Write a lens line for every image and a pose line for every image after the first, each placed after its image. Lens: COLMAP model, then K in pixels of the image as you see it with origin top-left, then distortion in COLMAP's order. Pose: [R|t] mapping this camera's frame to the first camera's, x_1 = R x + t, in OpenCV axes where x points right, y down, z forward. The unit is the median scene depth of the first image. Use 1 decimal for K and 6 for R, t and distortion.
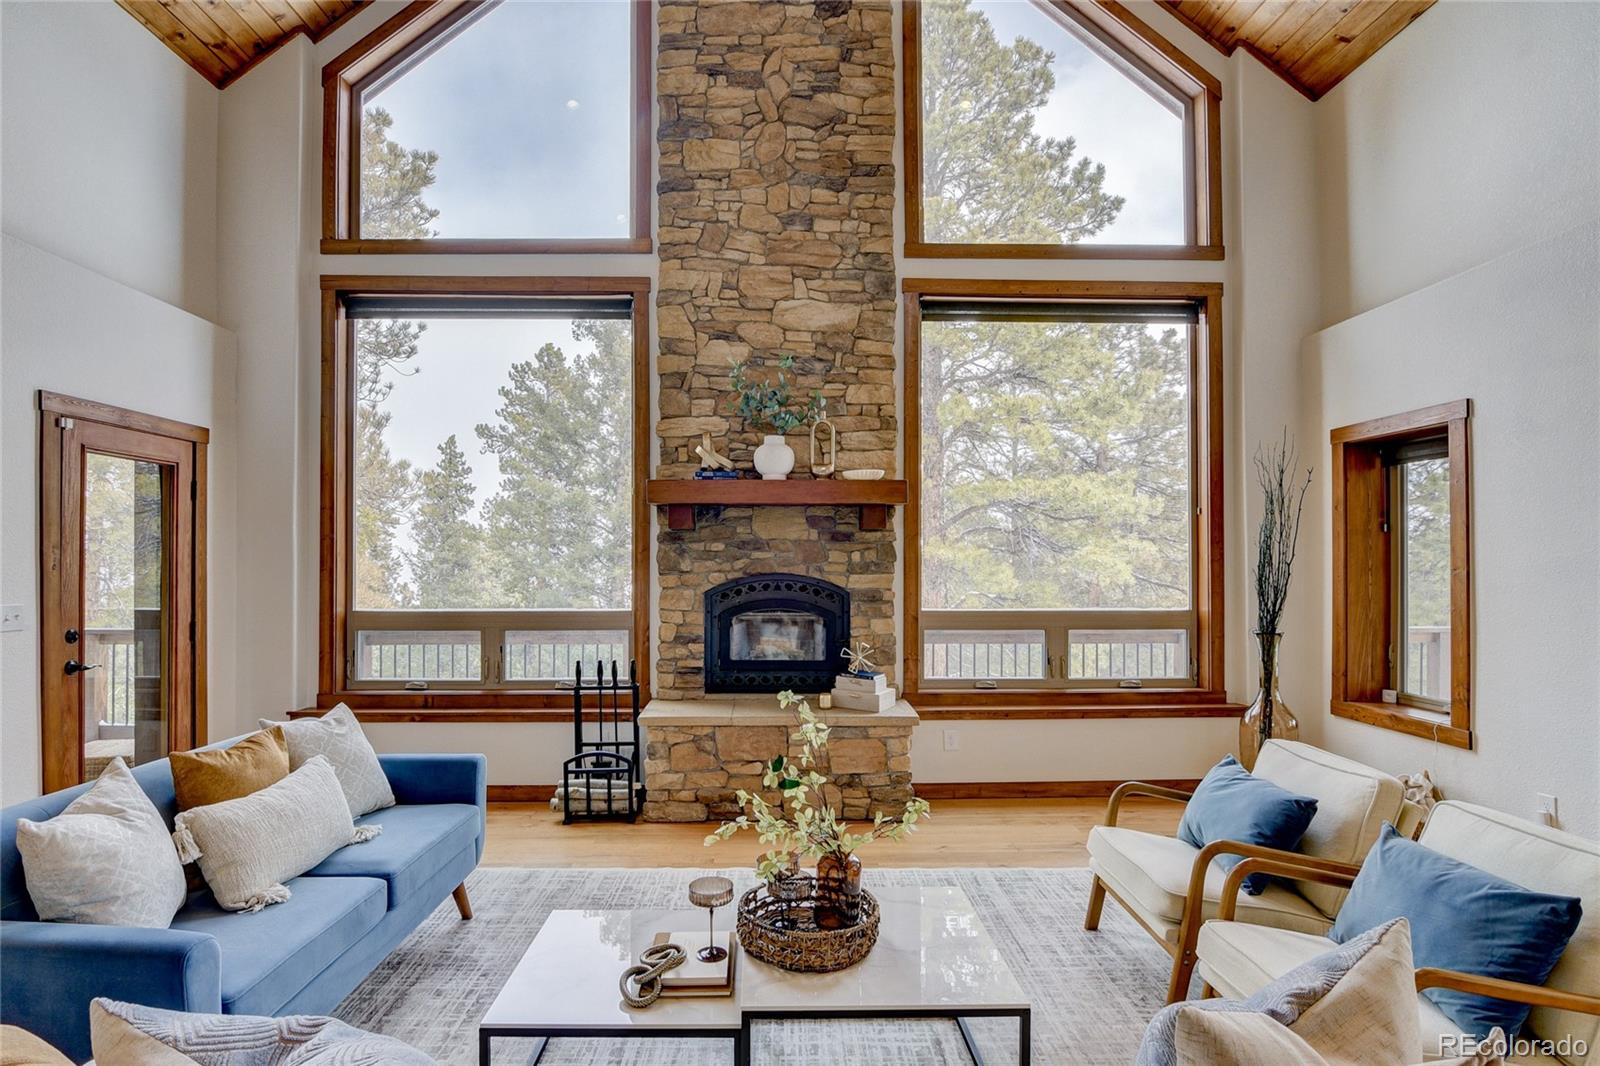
lens RADIAL K [[793.0, 0, 775.8], [0, 793.0, 560.5], [0, 0, 1]] dist [0.002380, -0.019639]
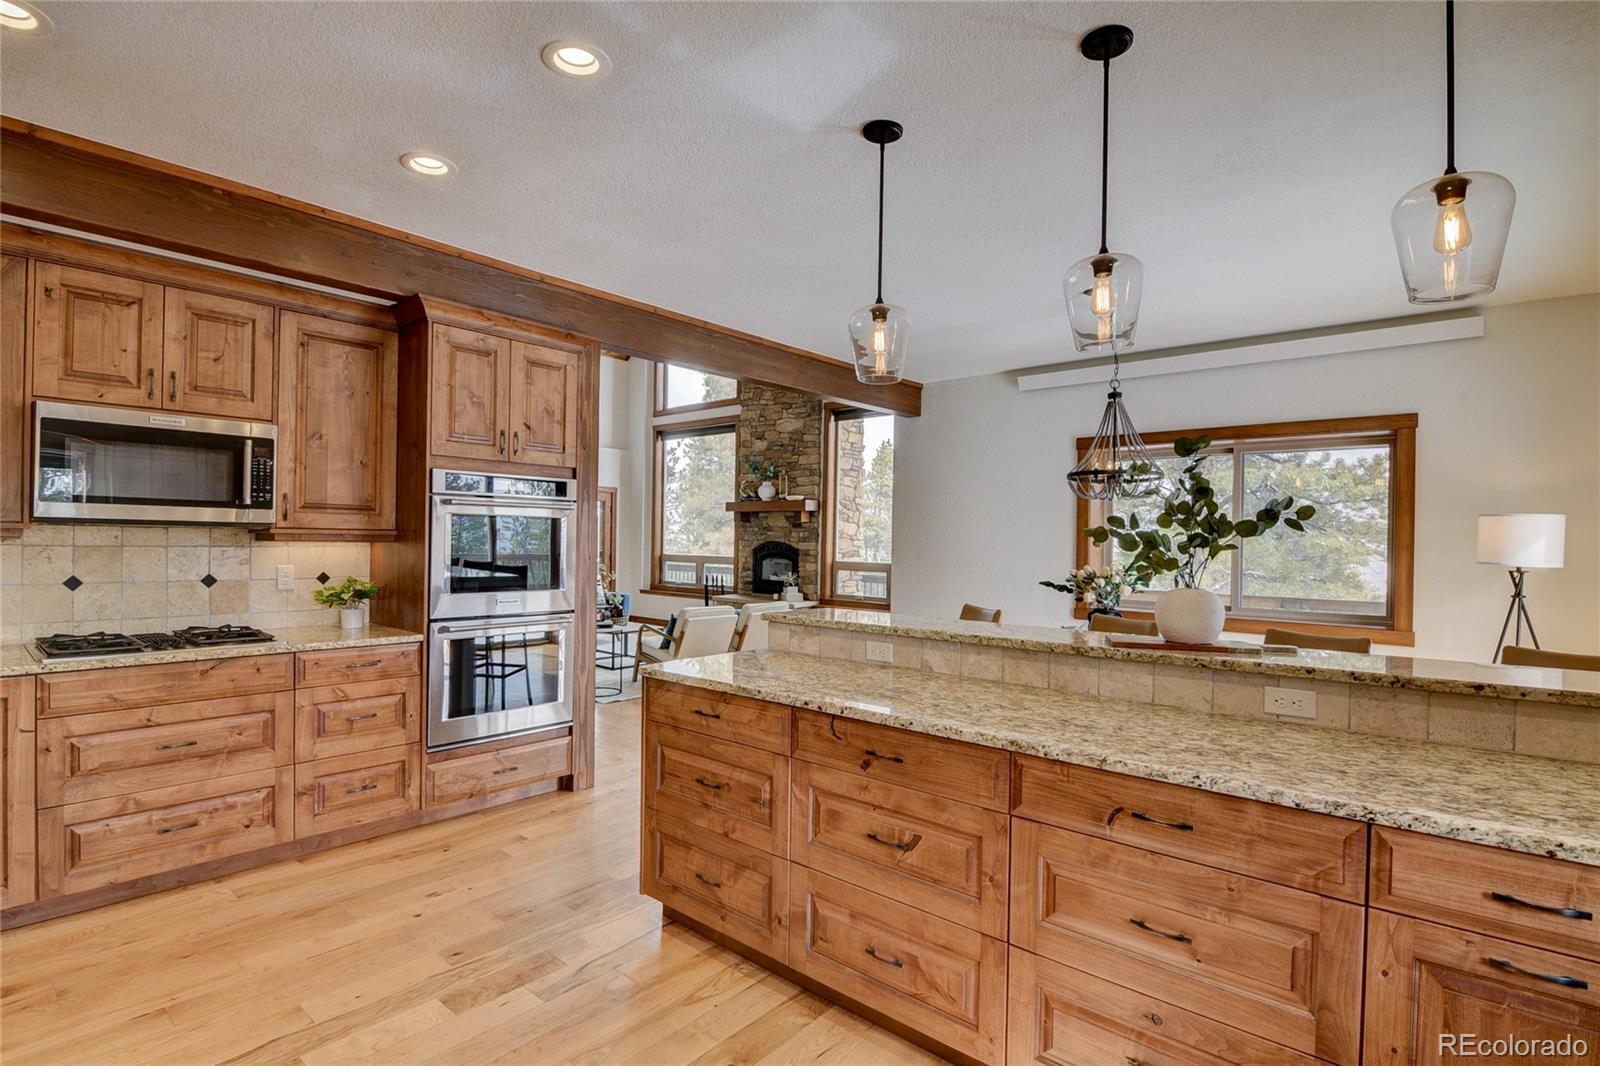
lens RADIAL K [[774.5, 0, 793.7], [0, 774.5, 542.7], [0, 0, 1]] dist [-0.002967, -0.010863]
pose [[0.738841, 0.016315, -0.673682, 1.522425], [-0.010825, 0.999865, 0.012342, -0.008059], [0.673793, -0.001826, 0.738918, -0.591367]]
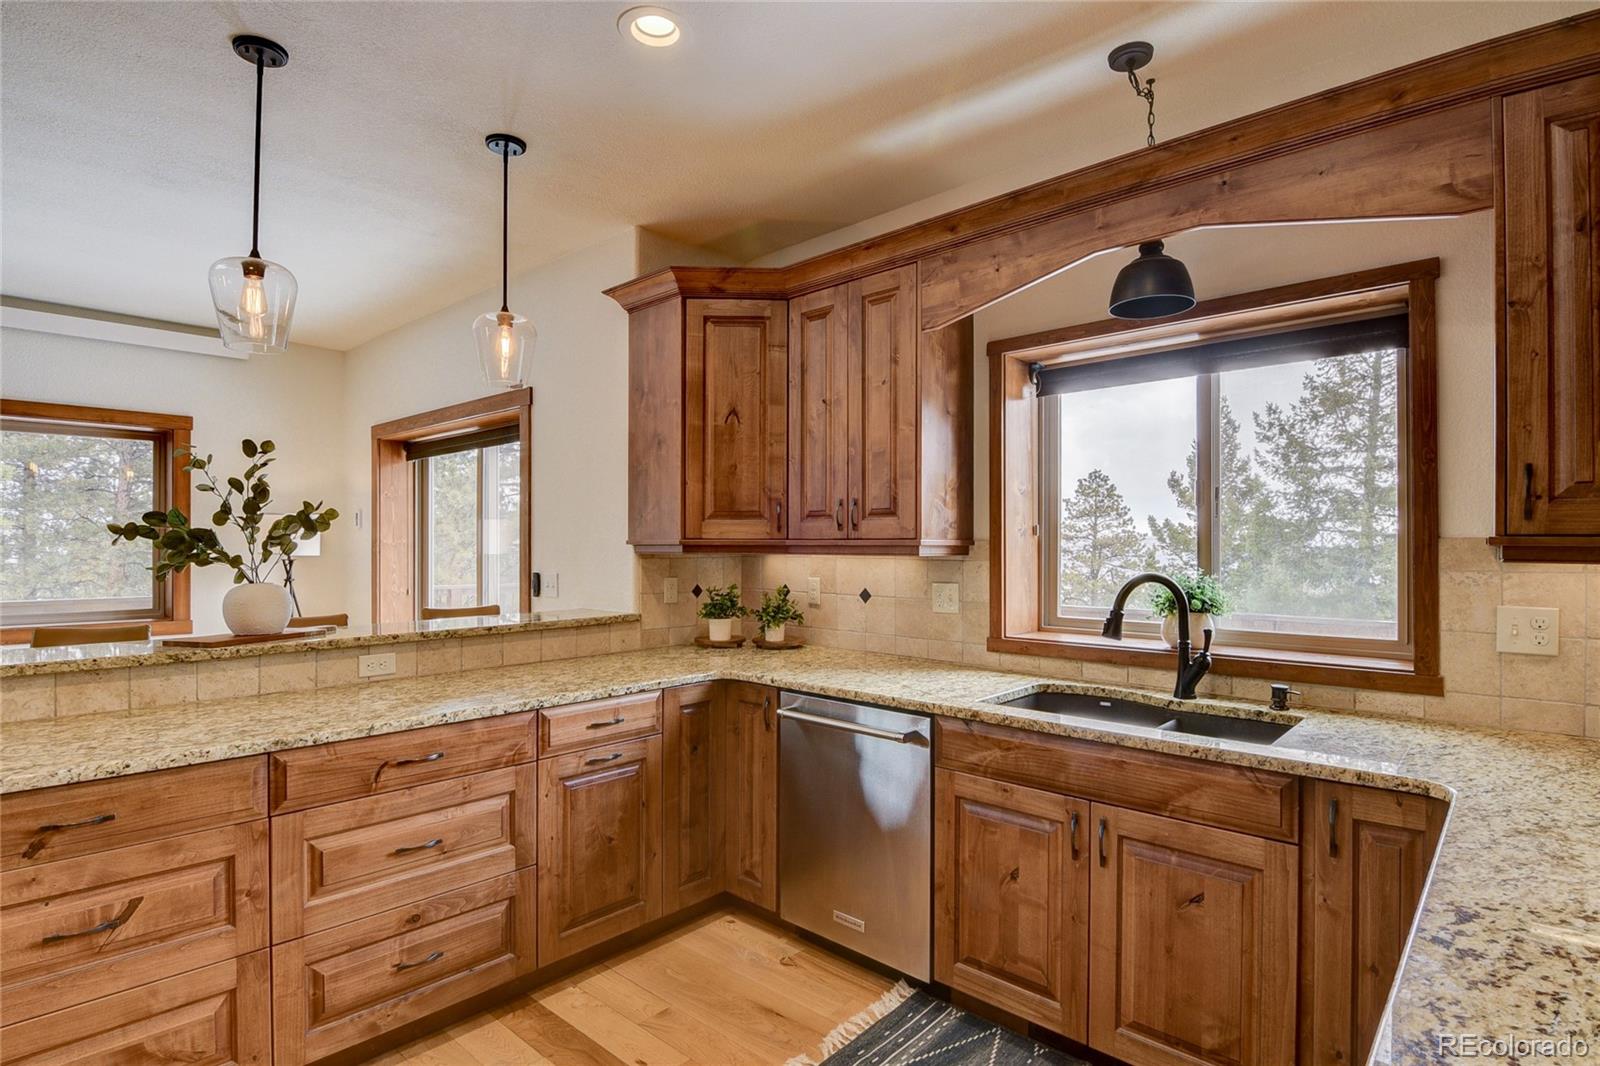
lens RADIAL K [[794.7, 0, 815.7], [0, 794.7, 542.1], [0, 0, 1]] dist [-0.020577, -0.001249]
pose [[0.682762, 0.005079, 0.730623, 1.245709], [-0.009372, 0.999954, 0.001807, -0.007666], [-0.730580, -0.008081, 0.682779, -0.693535]]
